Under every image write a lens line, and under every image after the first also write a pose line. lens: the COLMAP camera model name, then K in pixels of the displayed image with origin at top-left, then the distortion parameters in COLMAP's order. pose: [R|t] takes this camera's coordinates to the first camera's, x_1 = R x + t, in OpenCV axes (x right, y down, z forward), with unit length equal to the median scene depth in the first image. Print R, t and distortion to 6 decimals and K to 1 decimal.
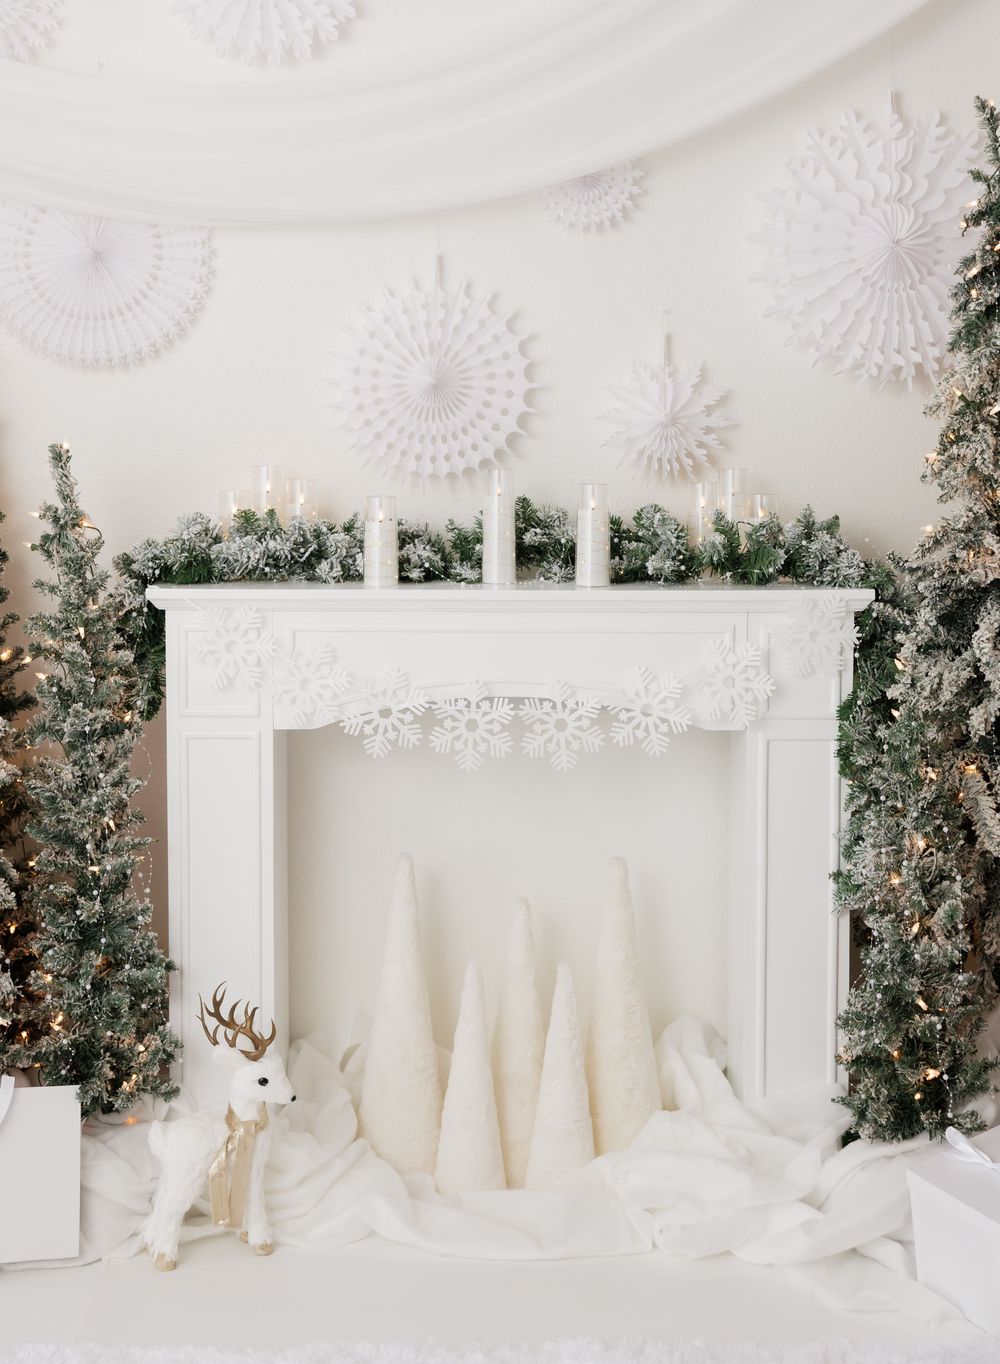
lens RADIAL K [[1909.7, 0, 549.7], [0, 1909.7, 503.6], [0, 0, 1]] dist [0.007706, 0.003414]
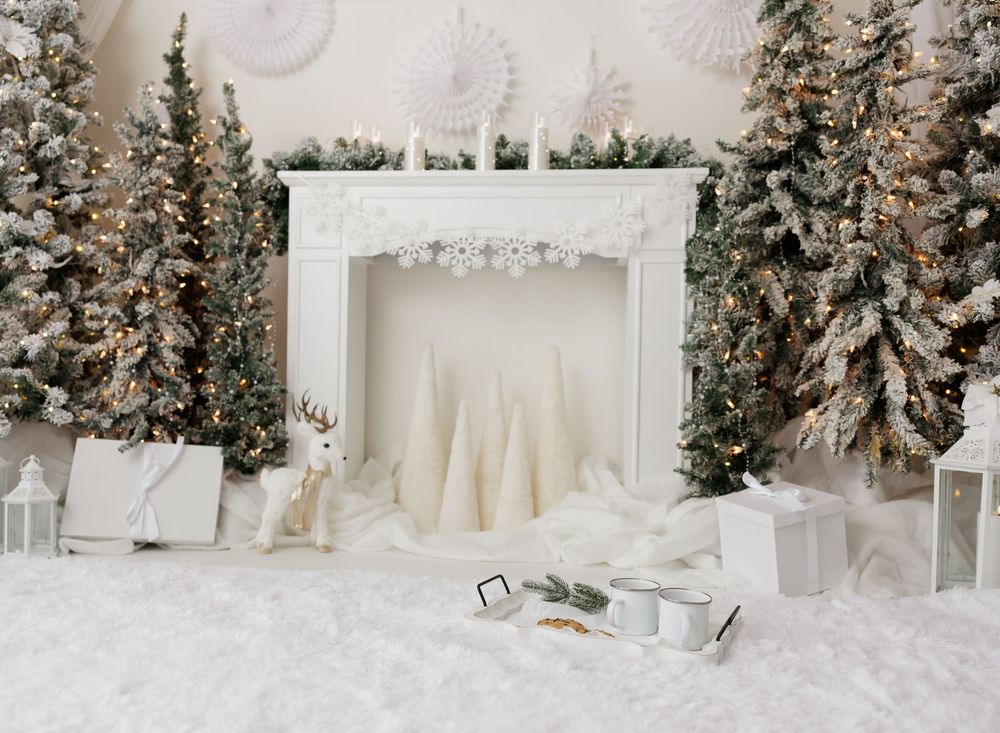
lens RADIAL K [[1014.6, 0, 434.1], [0, 1014.6, 228.8], [0, 0, 1]] dist [0.009360, 0.002524]
pose [[0.990802, 0.013447, -0.134649, 0.054660], [-0.019868, 0.998723, -0.046459, 0.139059], [0.133852, 0.048707, 0.989804, 0.114274]]
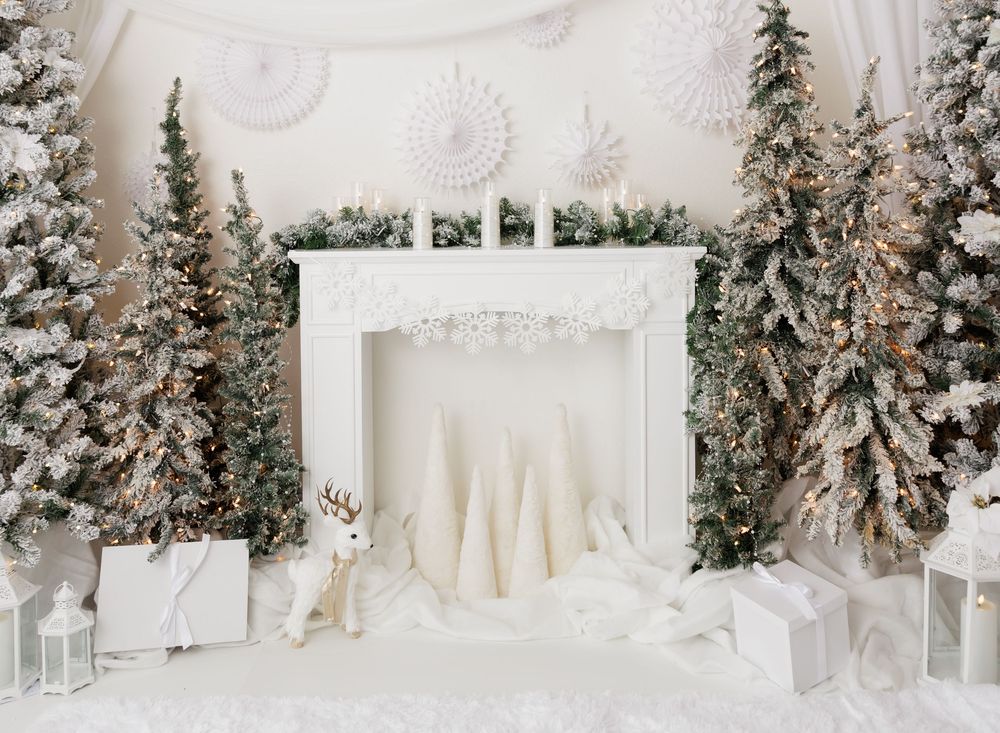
lens RADIAL K [[1032.2, 0, 511.3], [0, 1032.2, 193.1], [0, 0, 1]] dist [0.007719, 0.006519]
pose [[0.999726, -0.012710, -0.019656, 0.012539], [0.012303, 0.999711, -0.020671, 0.013300], [0.019913, 0.020423, 0.999593, 0.061414]]
